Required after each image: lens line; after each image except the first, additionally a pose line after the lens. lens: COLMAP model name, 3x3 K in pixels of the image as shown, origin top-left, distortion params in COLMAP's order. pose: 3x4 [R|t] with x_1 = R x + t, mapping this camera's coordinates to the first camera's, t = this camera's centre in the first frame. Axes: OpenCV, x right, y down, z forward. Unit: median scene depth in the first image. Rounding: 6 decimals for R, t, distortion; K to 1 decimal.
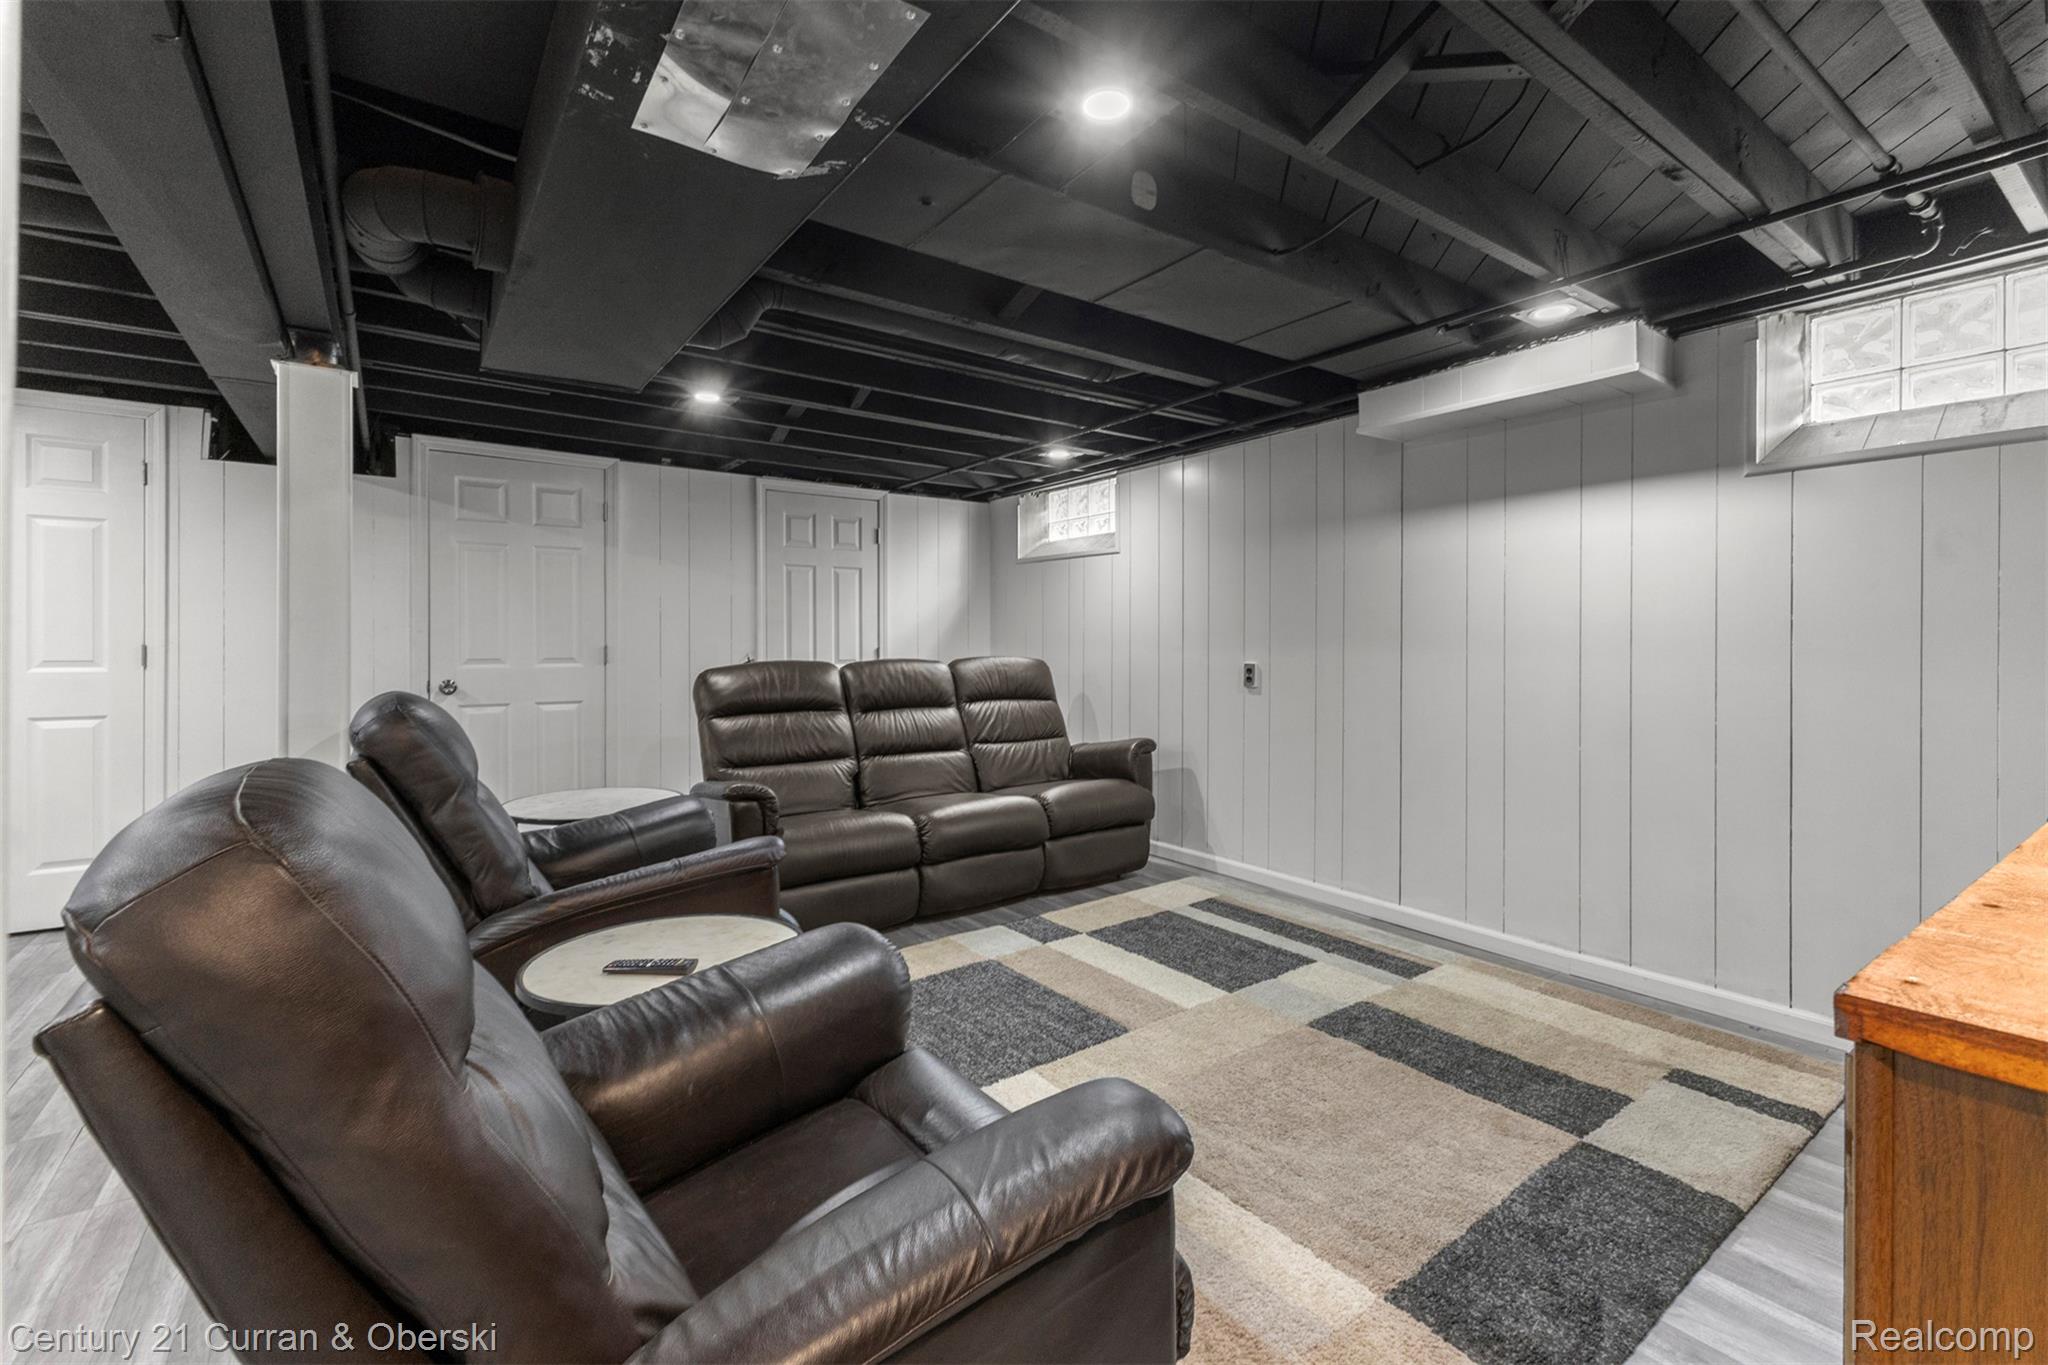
lens RADIAL K [[892.6, 0, 1030.9], [0, 892.6, 682.0], [0, 0, 1]] dist [0.012932, -0.004220]
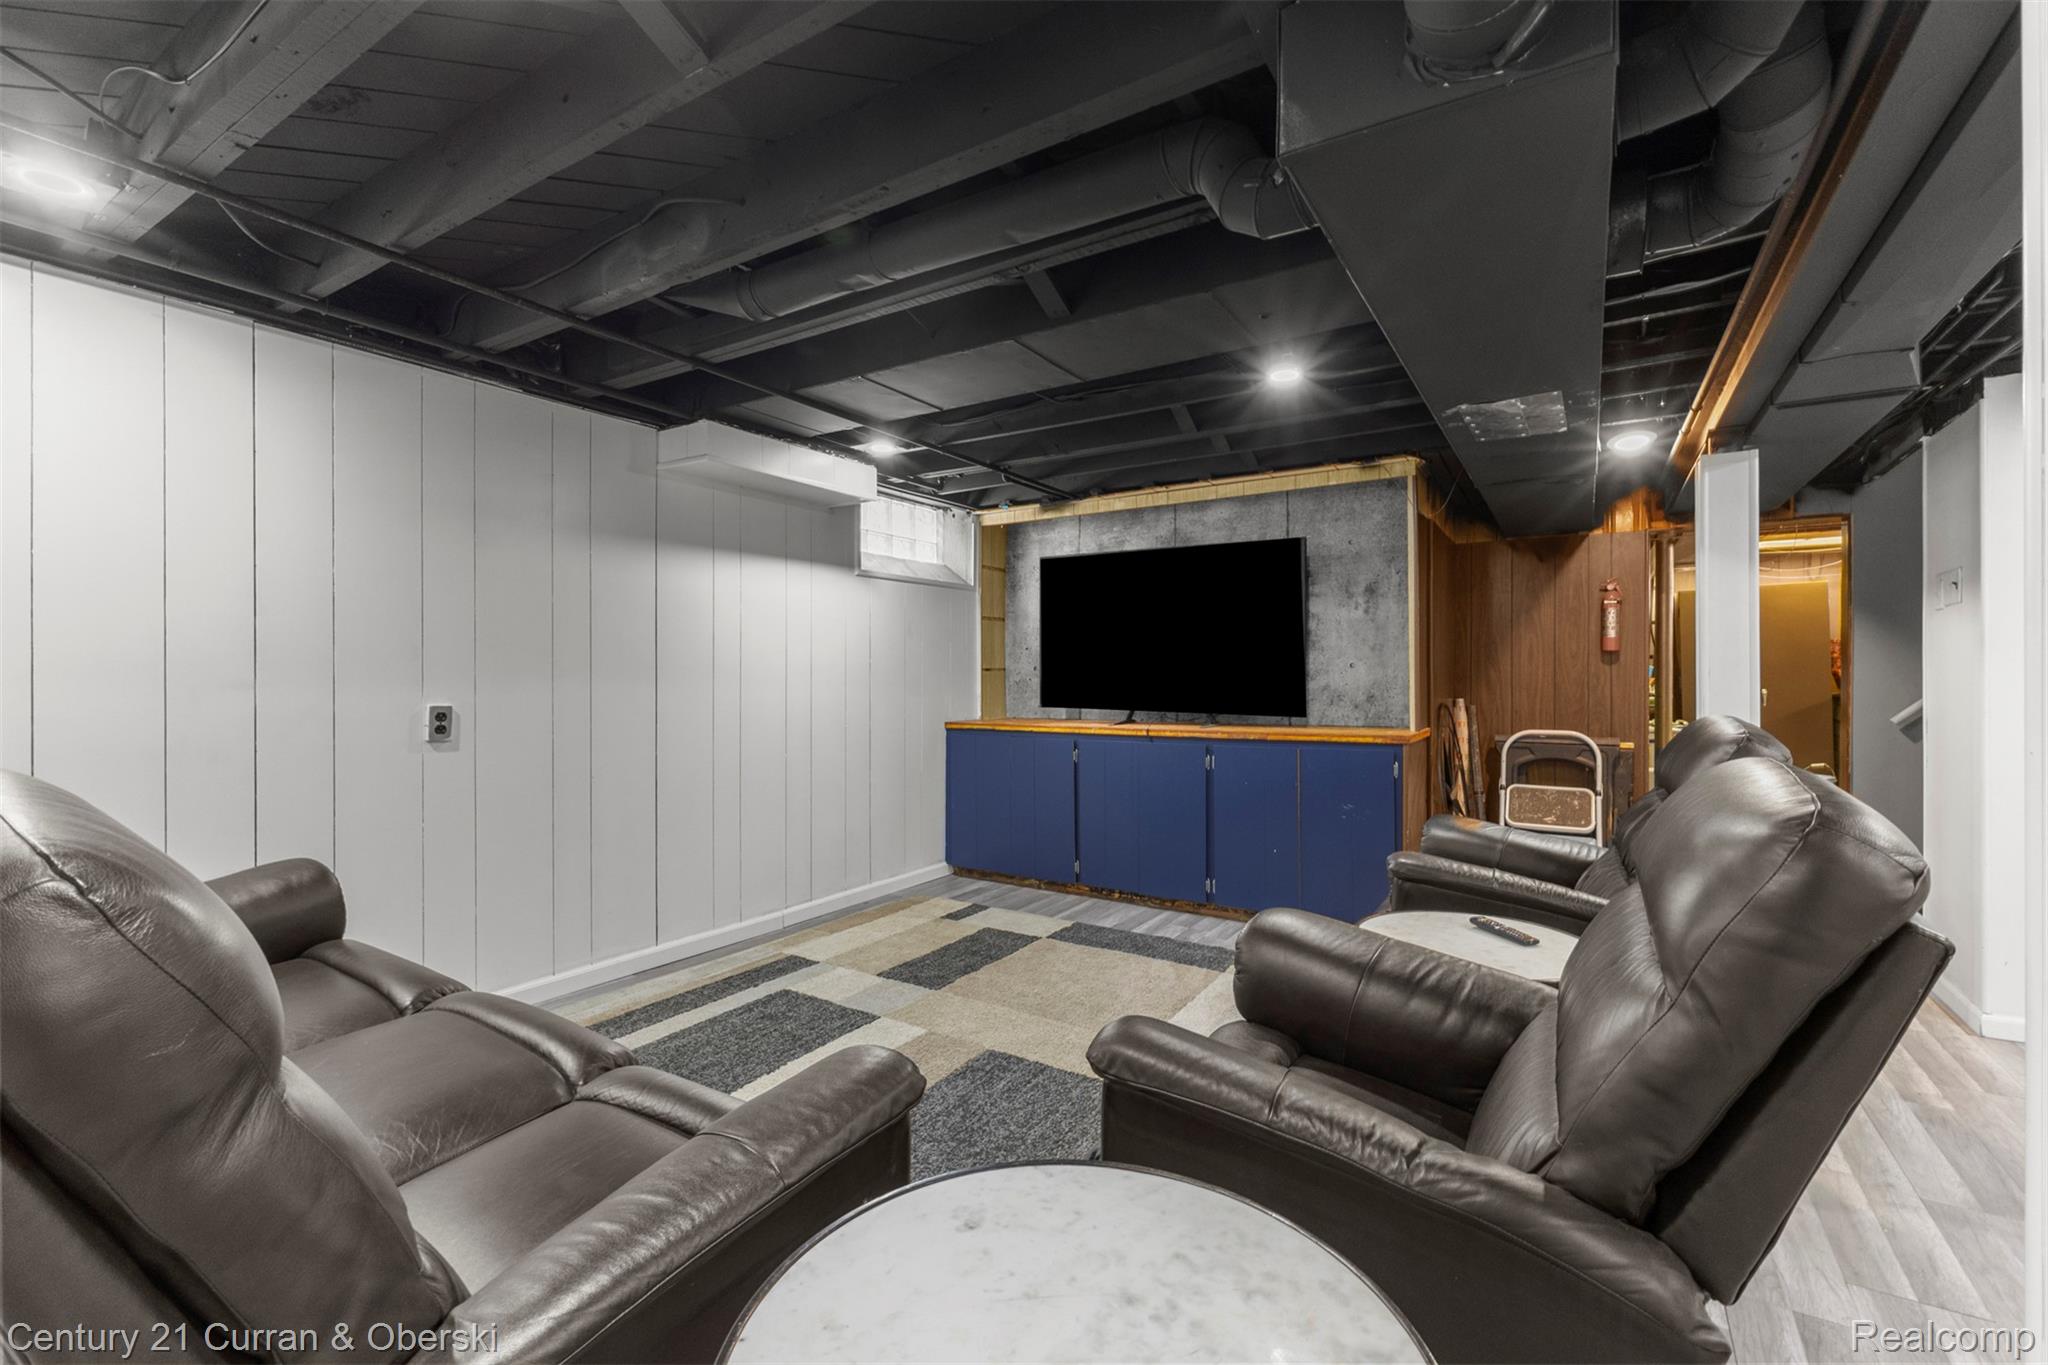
lens RADIAL K [[891.7, 0, 1030.1], [0, 891.7, 675.6], [0, 0, 1]] dist [0.009648, -0.000877]
pose [[-0.378941, 0.003145, 0.925416, -0.806775], [0.044729, 0.998888, 0.014921, -0.046957], [-0.924339, 0.047048, -0.378660, 1.257487]]
